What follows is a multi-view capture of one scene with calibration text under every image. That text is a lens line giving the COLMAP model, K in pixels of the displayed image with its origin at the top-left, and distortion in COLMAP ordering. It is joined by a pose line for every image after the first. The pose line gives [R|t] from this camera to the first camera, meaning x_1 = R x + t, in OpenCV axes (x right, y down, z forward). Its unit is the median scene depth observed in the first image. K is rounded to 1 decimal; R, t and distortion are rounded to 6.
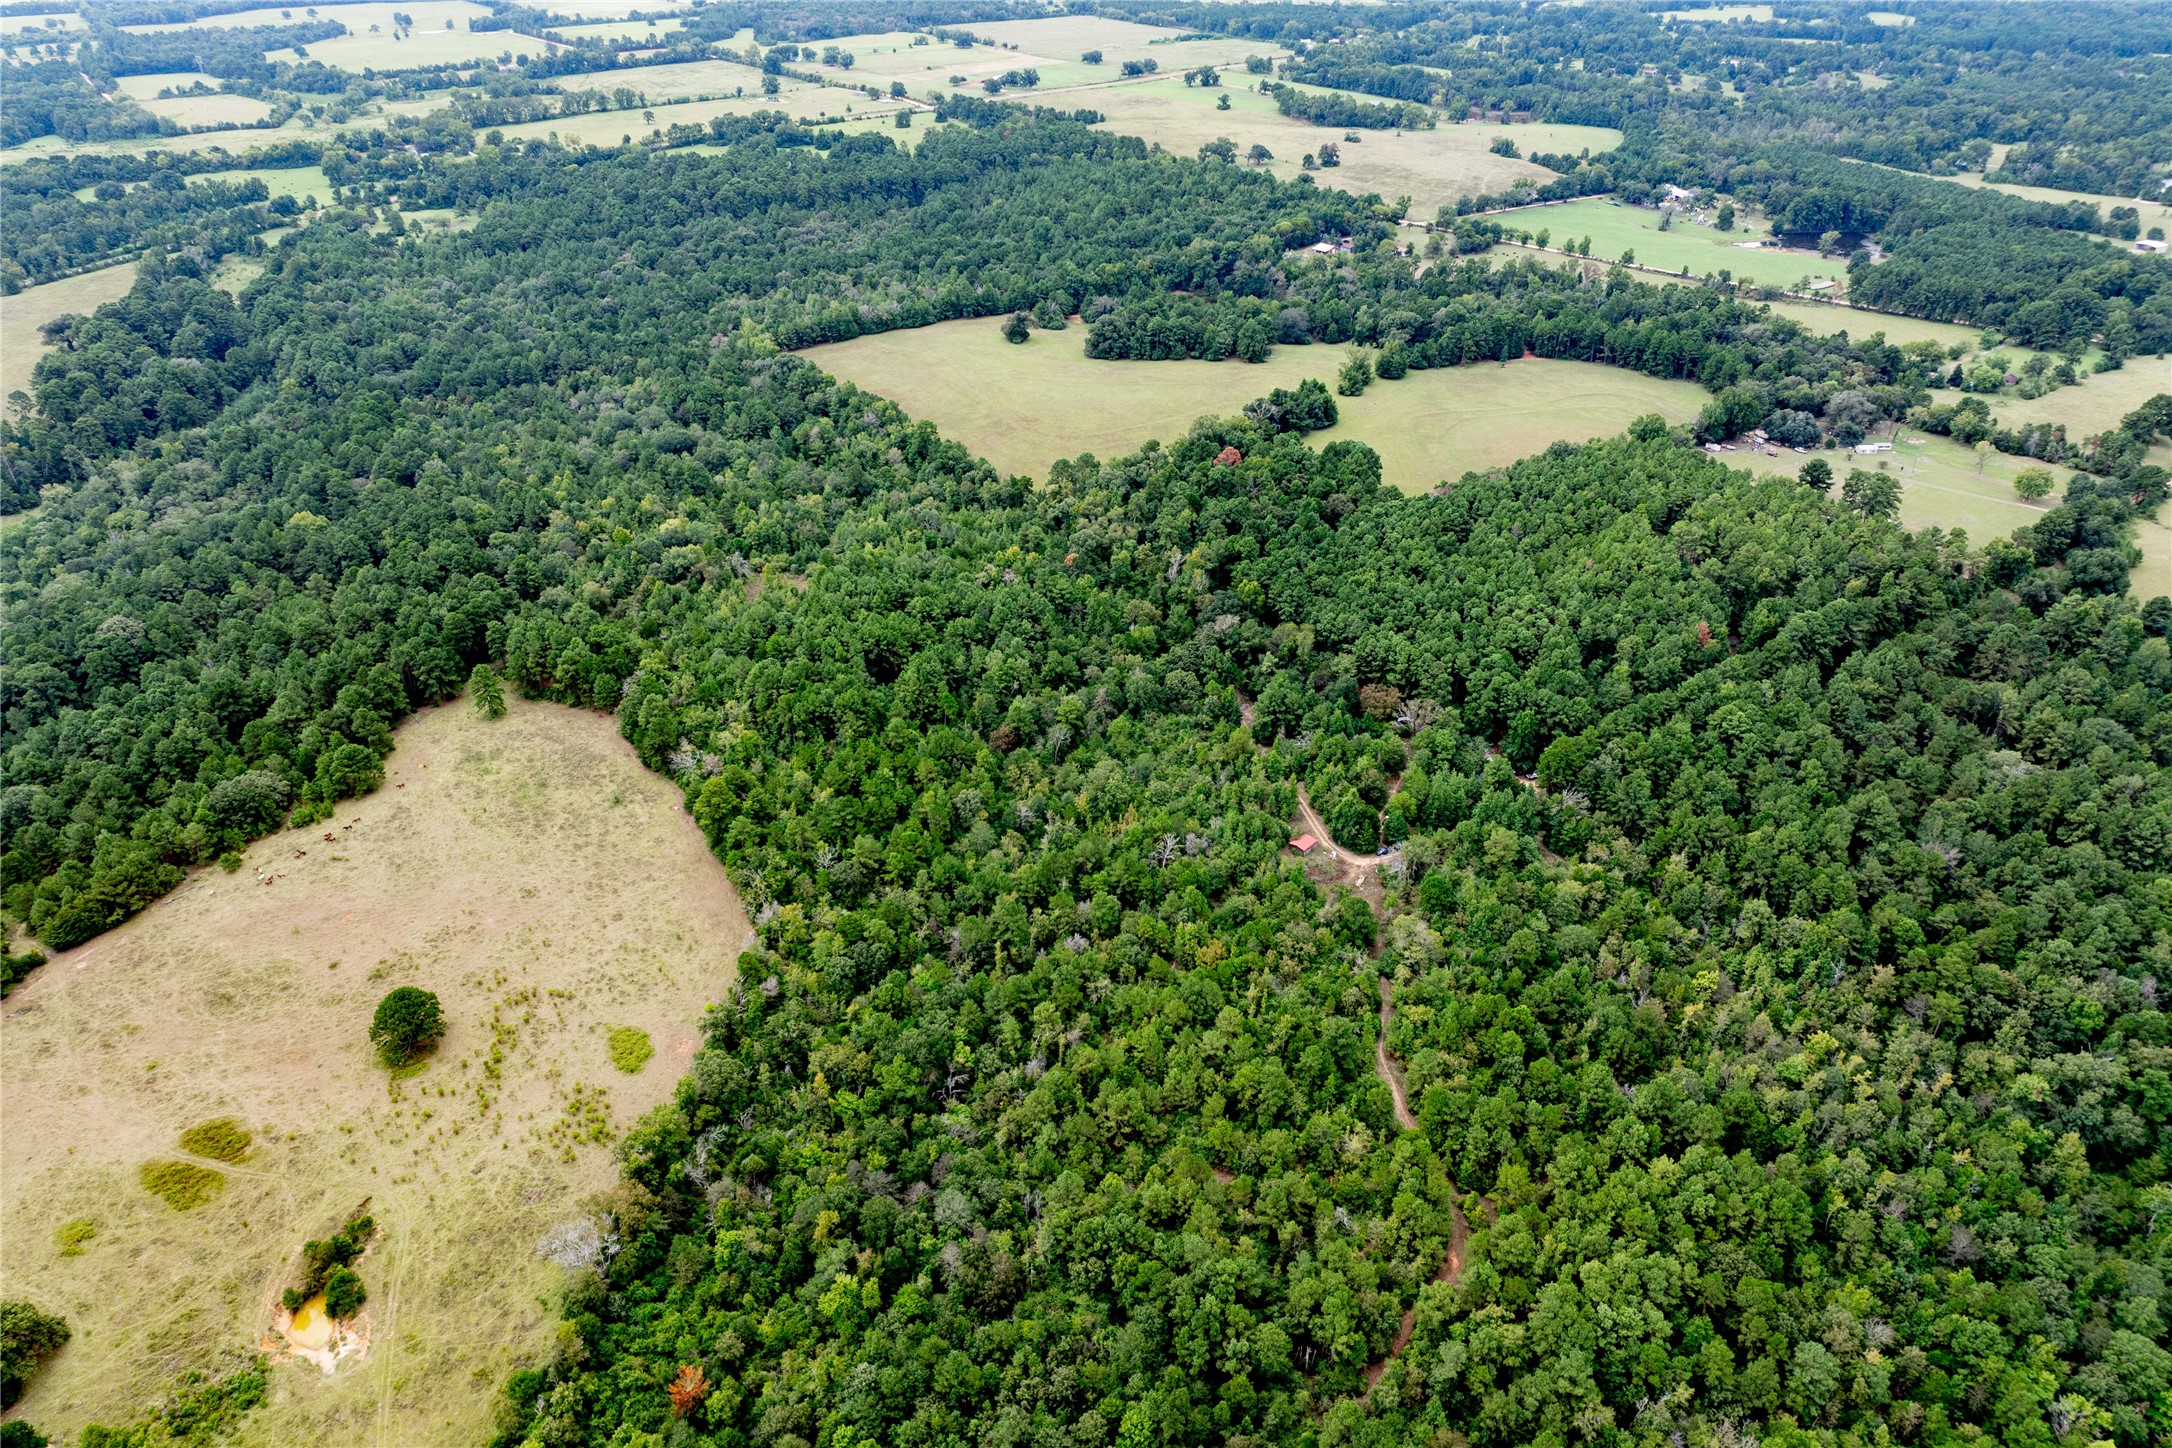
lens RADIAL K [[1531.5, 0, 1097.0], [0, 1531.5, 703.3], [0, 0, 1]] dist [-0.044063, 0.010193]
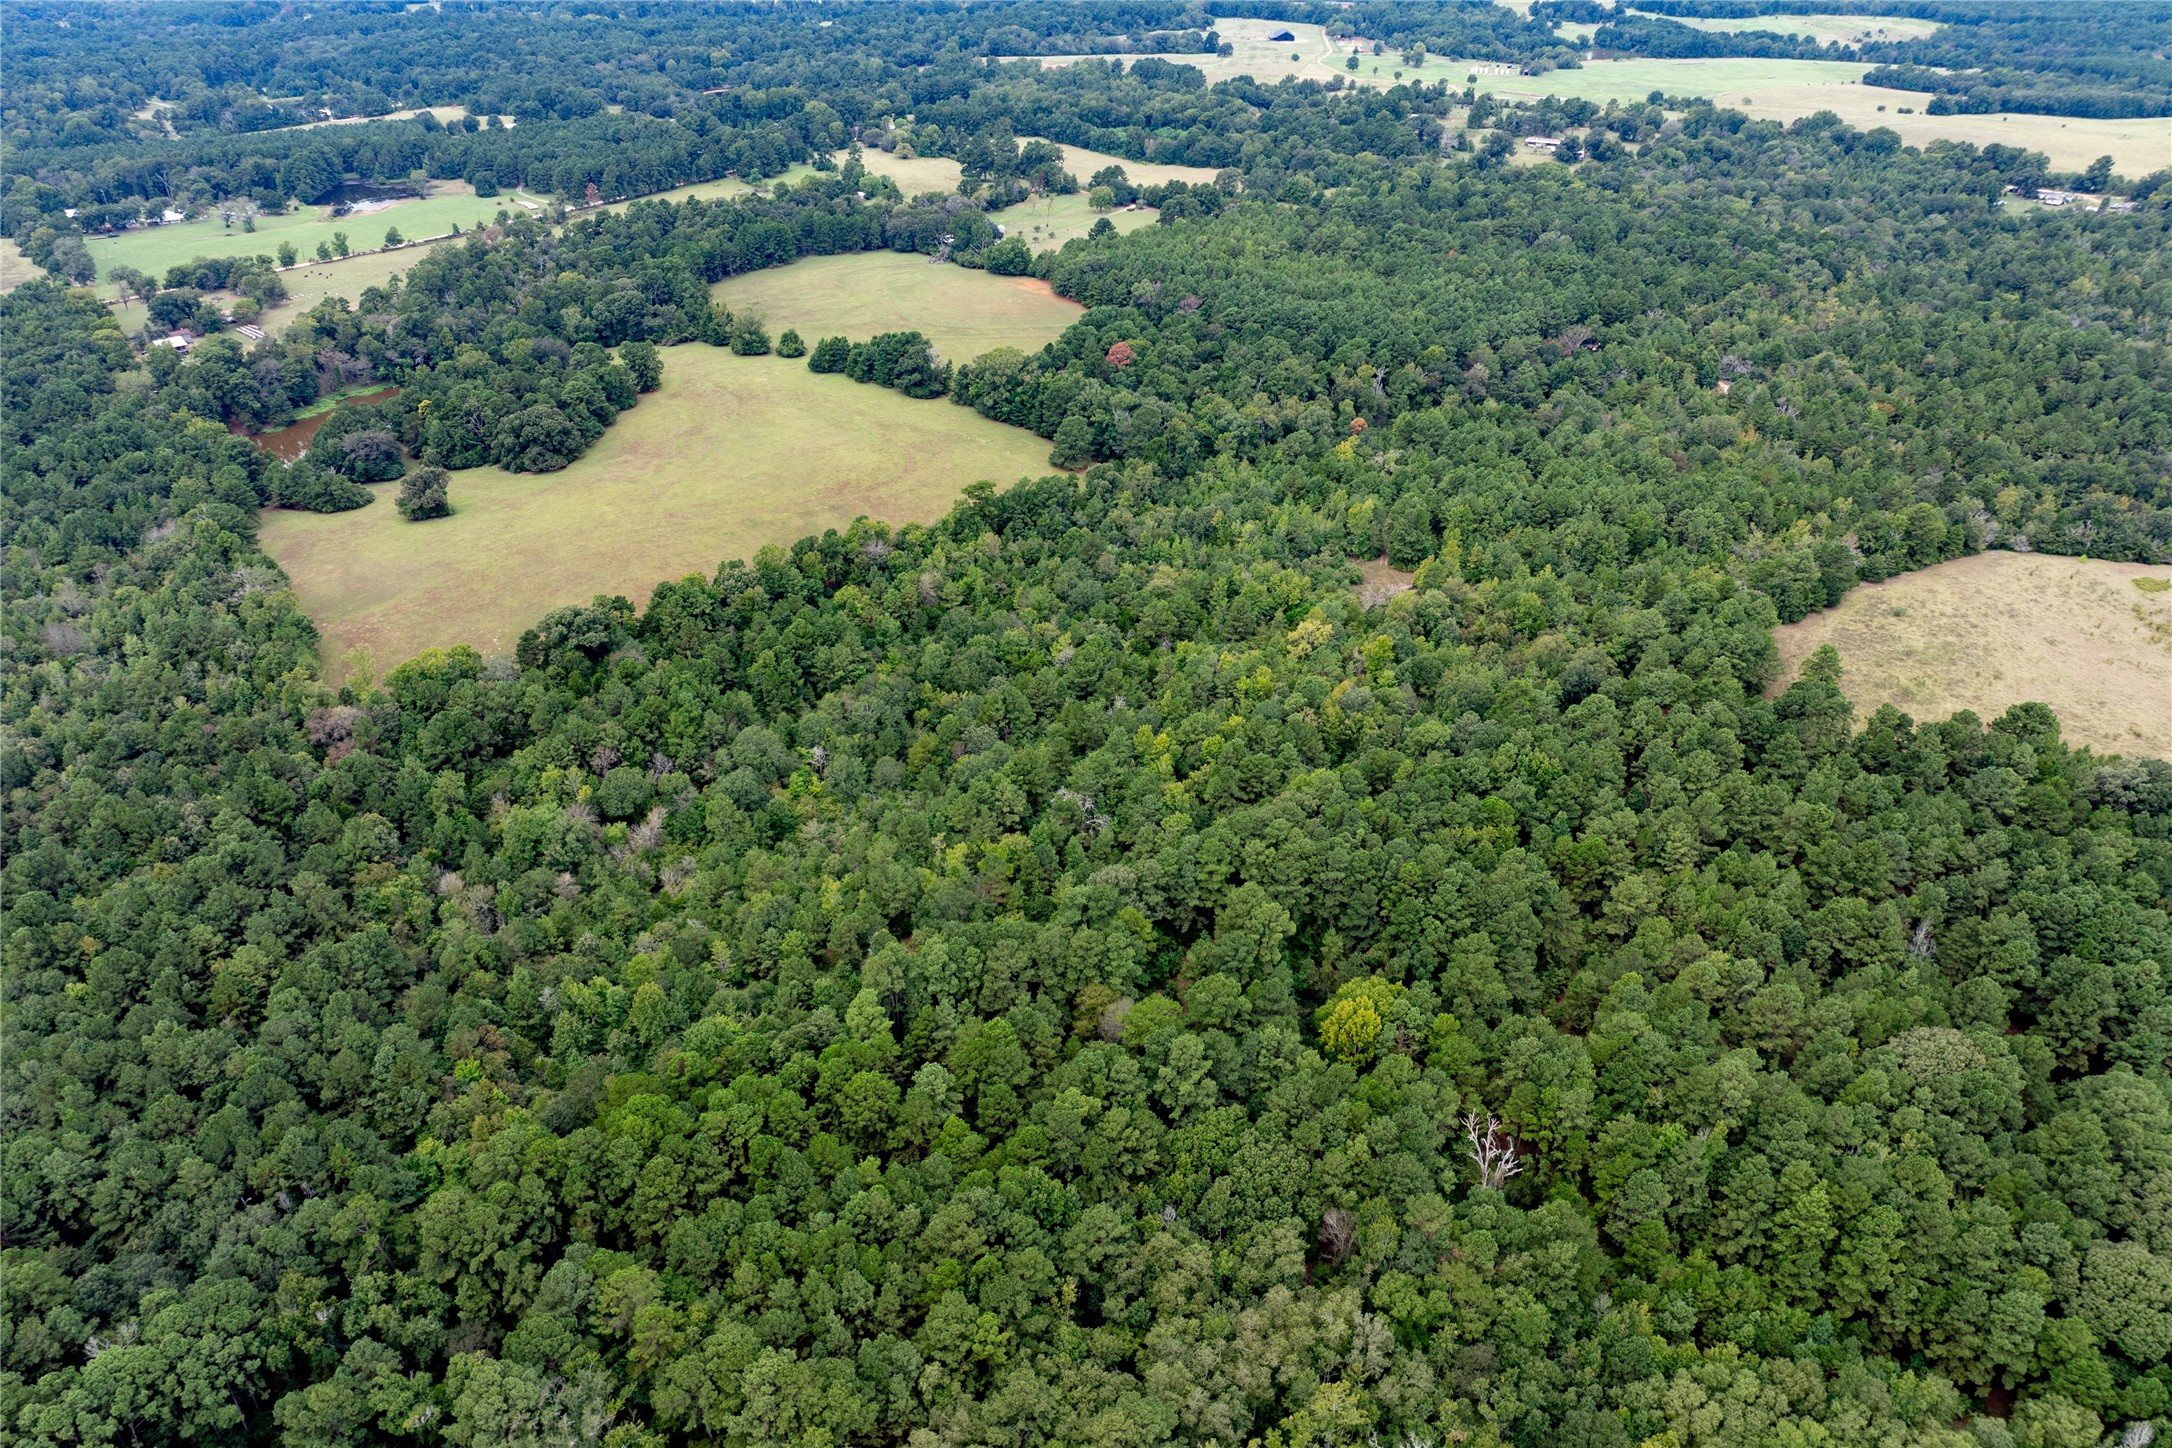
lens RADIAL K [[1531.5, 0, 1097.0], [0, 1531.5, 703.3], [0, 0, 1]] dist [-0.044063, 0.010193]
pose [[-0.020062, -0.497873, 0.867018, -0.611074], [0.504269, 0.743771, 0.438768, -0.305256], [-0.863313, 0.446013, 0.236140, 0.633318]]
